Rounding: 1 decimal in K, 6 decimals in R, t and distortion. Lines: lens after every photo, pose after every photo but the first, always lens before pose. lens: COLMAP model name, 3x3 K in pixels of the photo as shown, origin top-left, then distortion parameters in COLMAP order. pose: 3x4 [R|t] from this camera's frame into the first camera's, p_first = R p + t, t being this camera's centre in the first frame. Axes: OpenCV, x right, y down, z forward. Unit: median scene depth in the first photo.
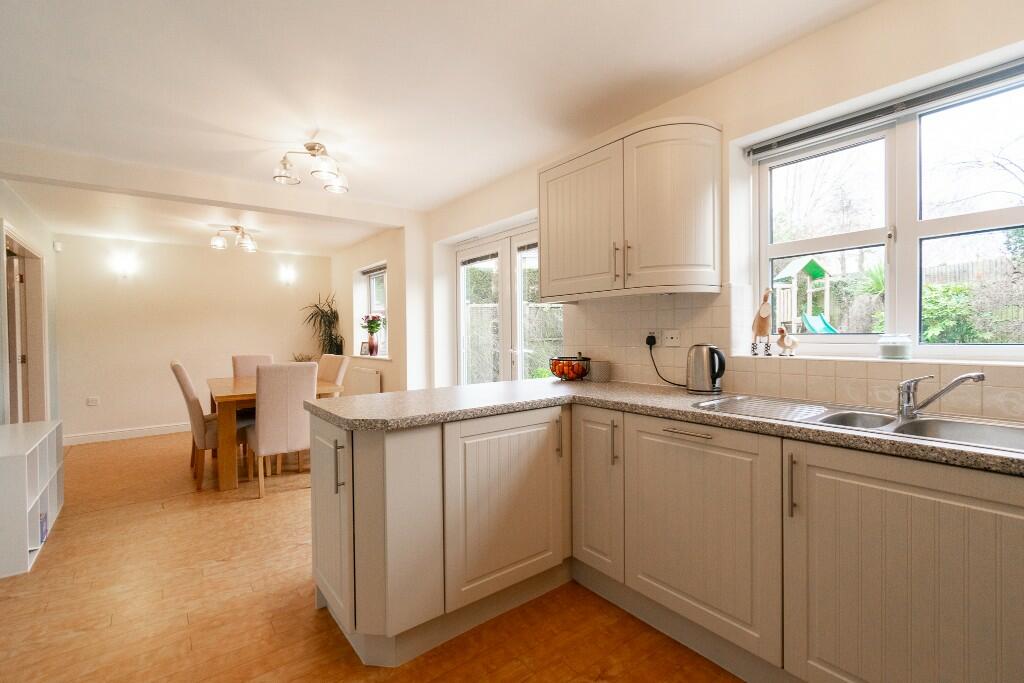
lens RADIAL K [[455.0, 0, 510.8], [0, 455.0, 339.9], [0, 0, 1]] dist [0.003620, -0.001615]
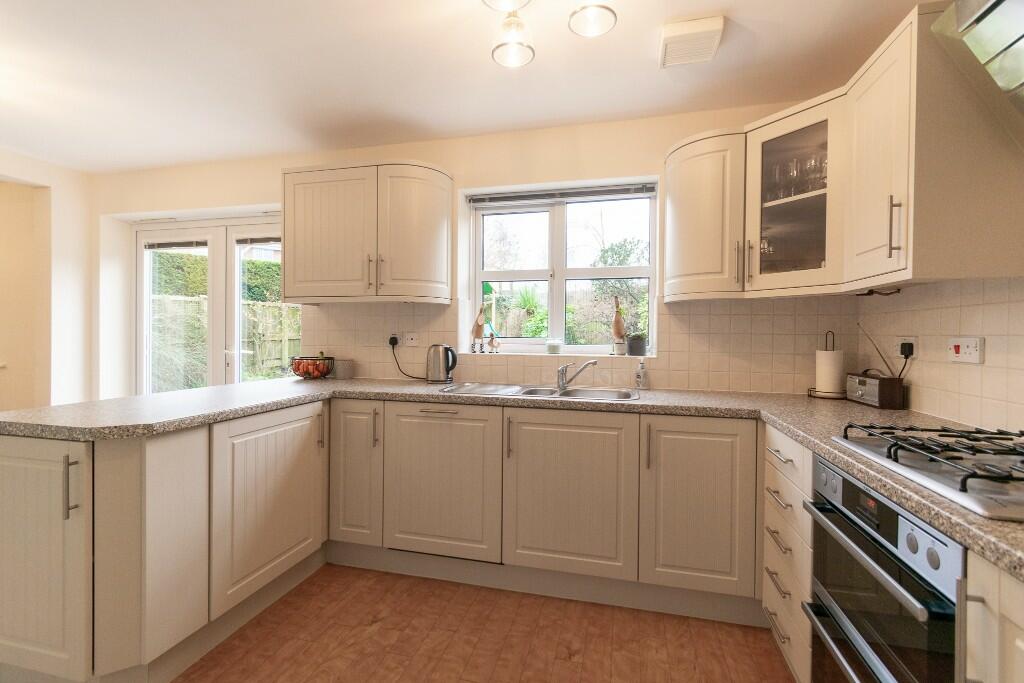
lens RADIAL K [[455.0, 0, 514.0], [0, 455.0, 341.0], [0, 0, 1]] dist [0.003620, -0.001615]
pose [[0.786346, 0.010591, 0.617695, -0.200966], [-0.008637, 0.999944, -0.006149, 0.006573], [-0.617726, -0.000500, 0.786394, -0.128878]]
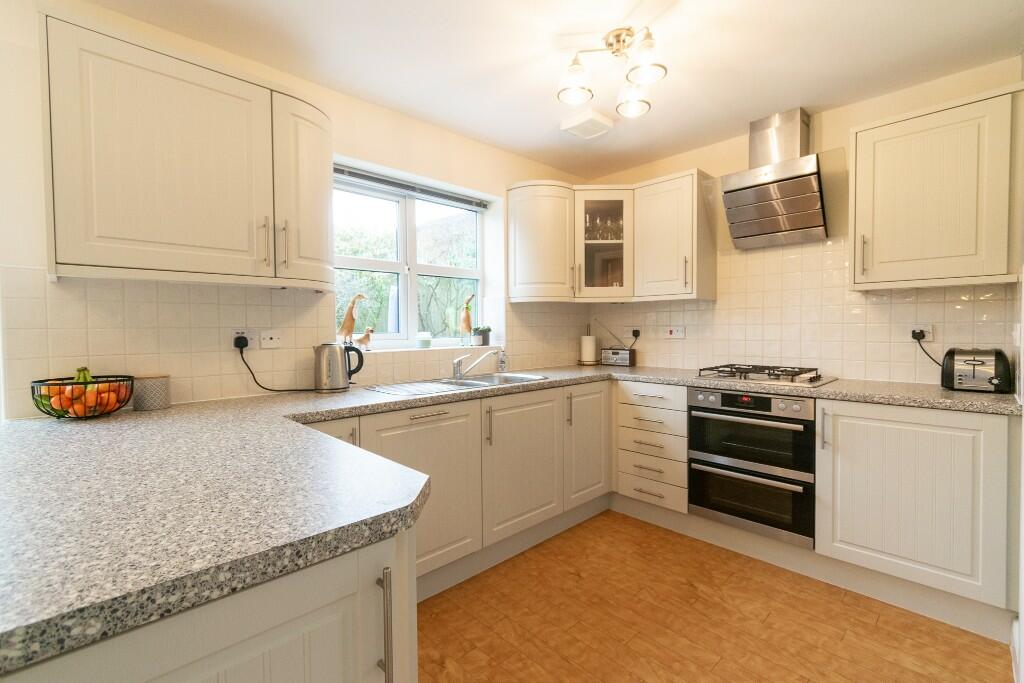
lens RADIAL K [[455.0, 0, 512.7], [0, 455.0, 342.8], [0, 0, 1]] dist [0.003620, -0.001615]
pose [[-0.107443, -0.017692, 0.994054, -0.643886], [0.027250, 0.999414, 0.020733, -0.001780], [-0.993838, 0.029316, -0.106898, 0.717285]]
